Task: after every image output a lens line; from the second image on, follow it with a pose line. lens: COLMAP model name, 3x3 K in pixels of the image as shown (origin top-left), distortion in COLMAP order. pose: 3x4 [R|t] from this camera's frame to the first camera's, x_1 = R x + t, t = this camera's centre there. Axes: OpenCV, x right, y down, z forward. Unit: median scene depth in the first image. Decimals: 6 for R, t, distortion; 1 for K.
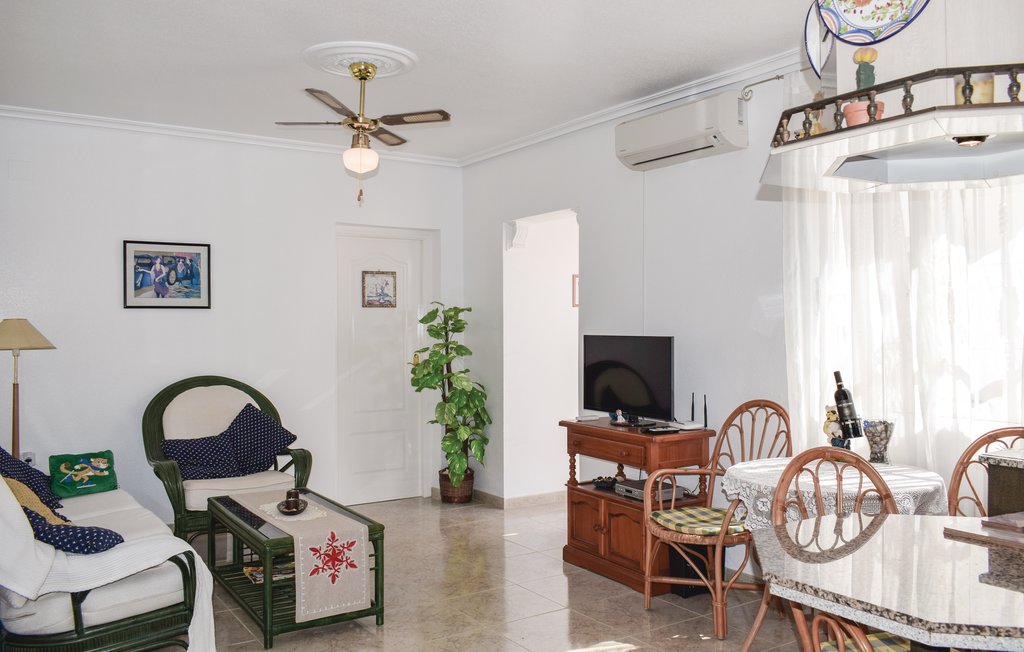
lens RADIAL K [[848.7, 0, 512.0], [0, 848.7, 326.0], [0, 0, 1]] dist [0.006023, 0.005098]
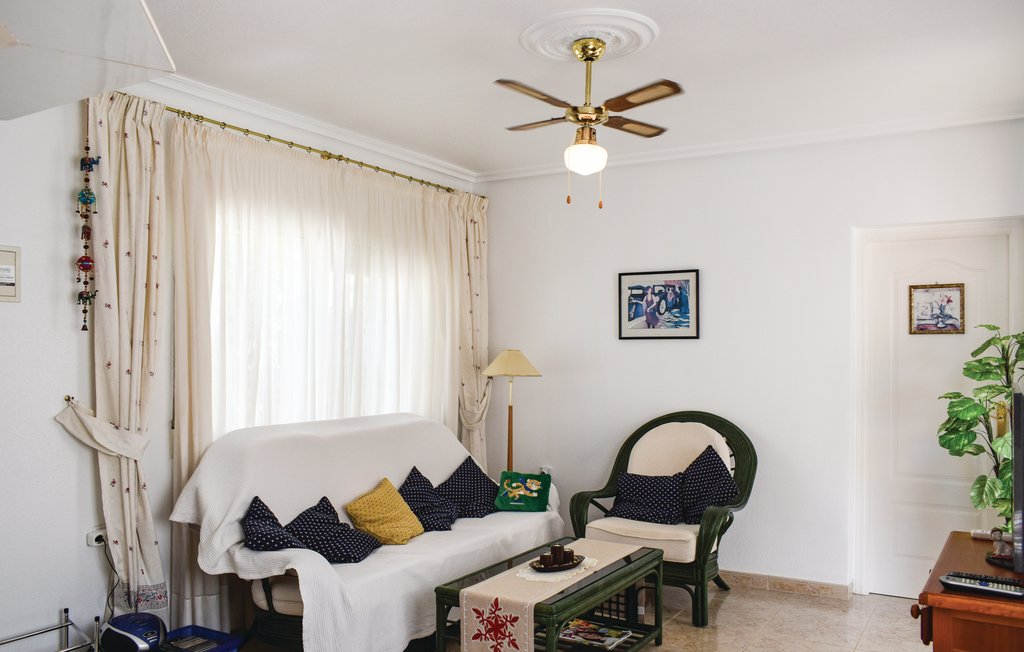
lens RADIAL K [[833.1, 0, 513.2], [0, 833.1, 344.2], [0, 0, 1]] dist [-0.004187, 0.000356]
pose [[0.446564, -0.003218, -0.894746, 0.380478], [-0.006056, 0.999960, -0.006619, -0.007641], [0.894731, 0.008375, 0.446526, 0.431739]]
